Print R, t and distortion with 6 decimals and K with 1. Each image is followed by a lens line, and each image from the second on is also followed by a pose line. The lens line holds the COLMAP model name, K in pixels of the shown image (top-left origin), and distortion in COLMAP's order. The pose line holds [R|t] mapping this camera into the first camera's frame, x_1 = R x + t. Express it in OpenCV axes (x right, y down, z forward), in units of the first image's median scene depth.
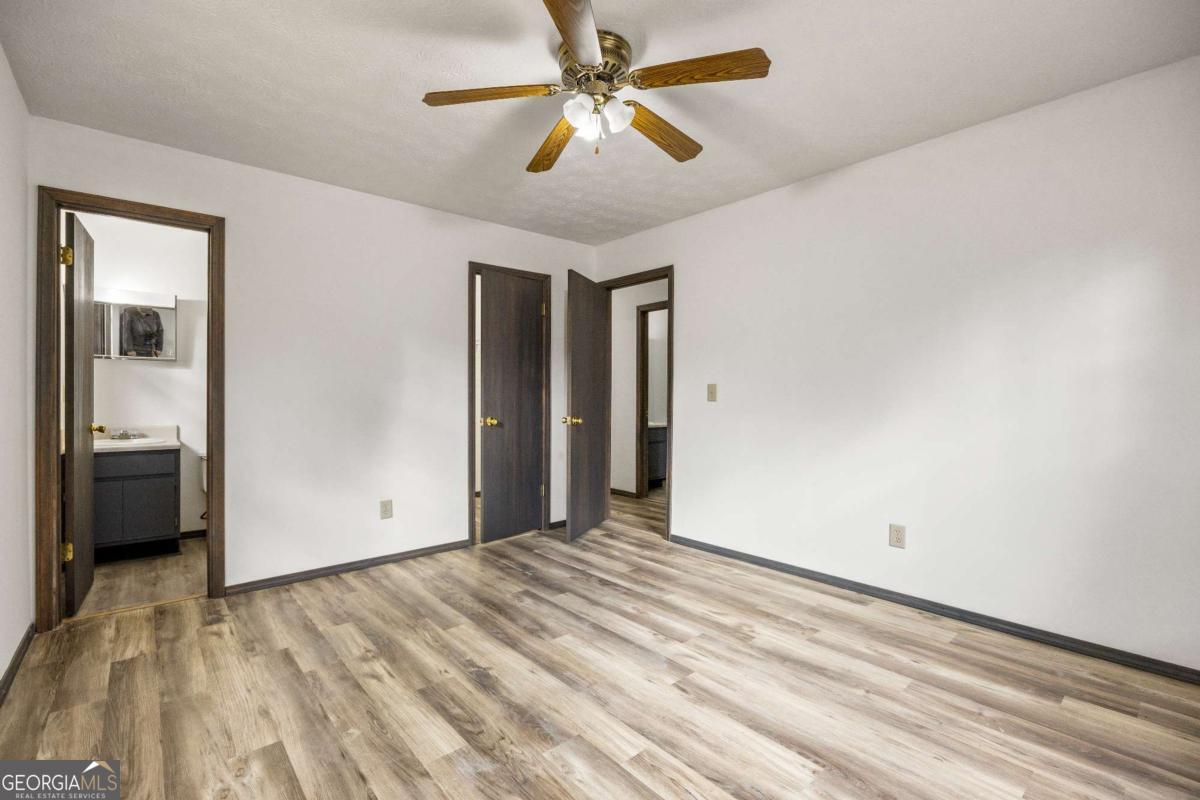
lens RADIAL K [[538.1, 0, 600.0], [0, 538.1, 400.0], [0, 0, 1]] dist [-0.015037, 0.000167]
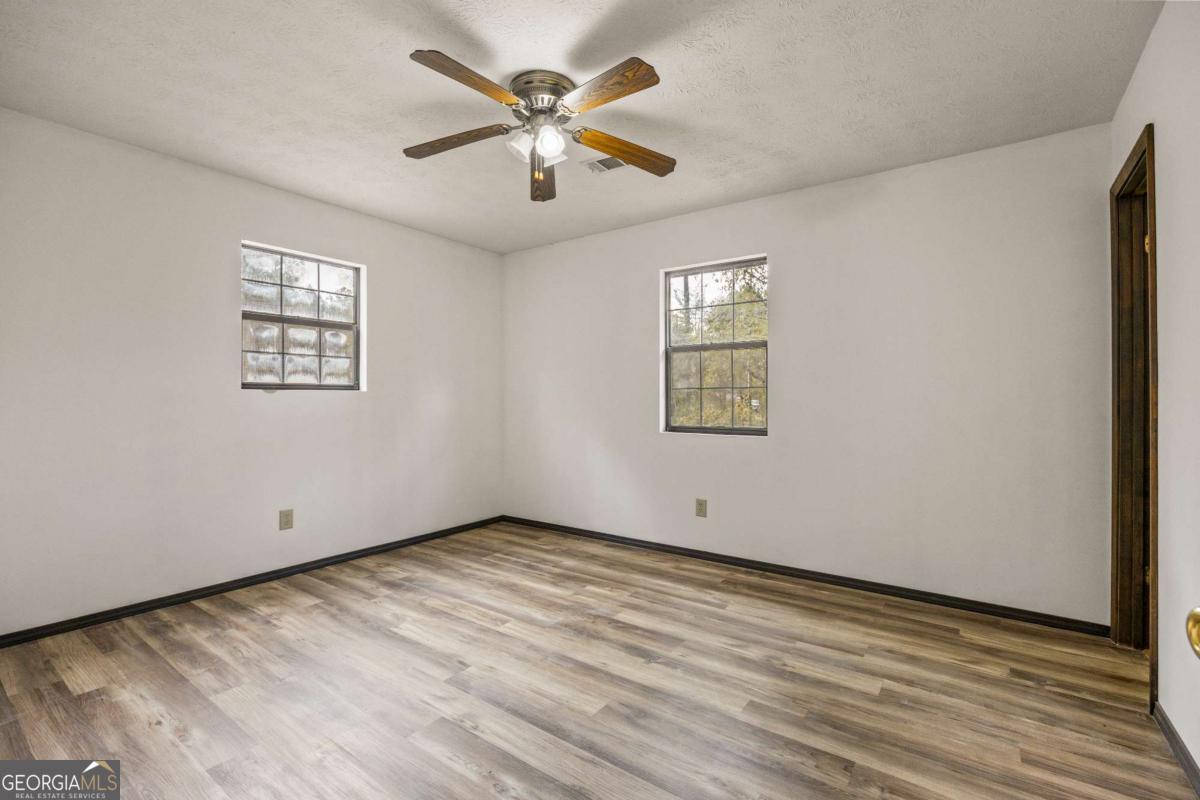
lens RADIAL K [[538.1, 0, 600.0], [0, 538.1, 400.0], [0, 0, 1]] dist [-0.015037, 0.000167]
pose [[-0.974464, -0.000422, -0.224544, 0.118674], [-0.002541, 0.999955, 0.009148, -0.018041], [0.224530, 0.009485, -0.974421, 2.039406]]
